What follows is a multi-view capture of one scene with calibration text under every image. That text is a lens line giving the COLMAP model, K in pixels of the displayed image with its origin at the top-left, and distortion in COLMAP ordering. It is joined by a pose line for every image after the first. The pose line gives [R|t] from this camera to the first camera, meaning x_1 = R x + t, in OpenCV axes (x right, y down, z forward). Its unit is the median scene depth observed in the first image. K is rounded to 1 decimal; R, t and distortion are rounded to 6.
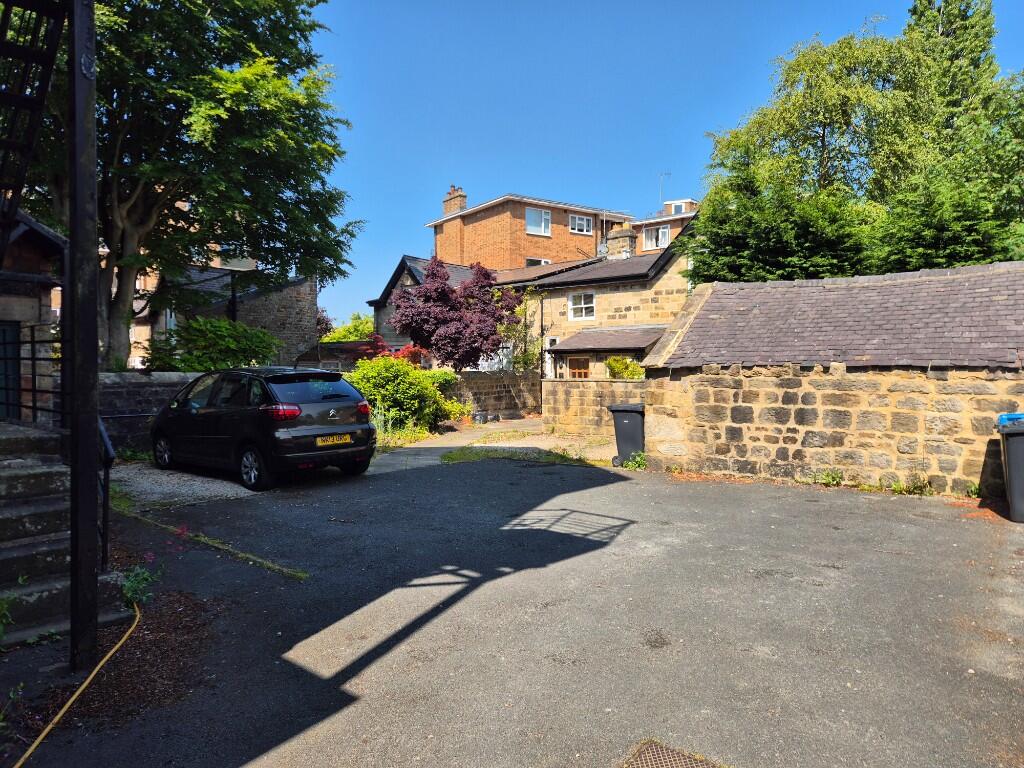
lens RADIAL K [[673.9, 0, 512.0], [0, 673.9, 384.0], [0, 0, 1]] dist [-0.002200, -0.001438]
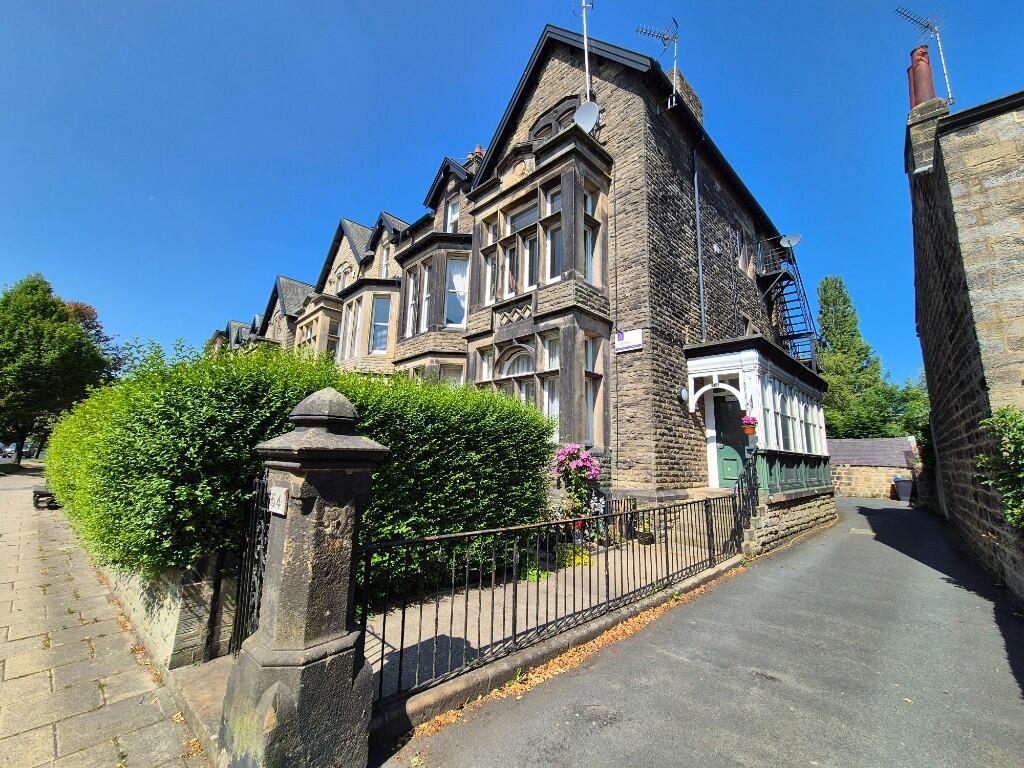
lens RADIAL K [[417.5, 0, 512.0], [0, 417.5, 384.0], [0, 0, 1]] dist [-0.001087, -0.000285]
pose [[0.997227, 0.006249, -0.074153, -1.019514], [-0.020298, 0.981526, -0.190249, 0.009284], [0.071595, 0.191227, 0.978931, -1.280285]]
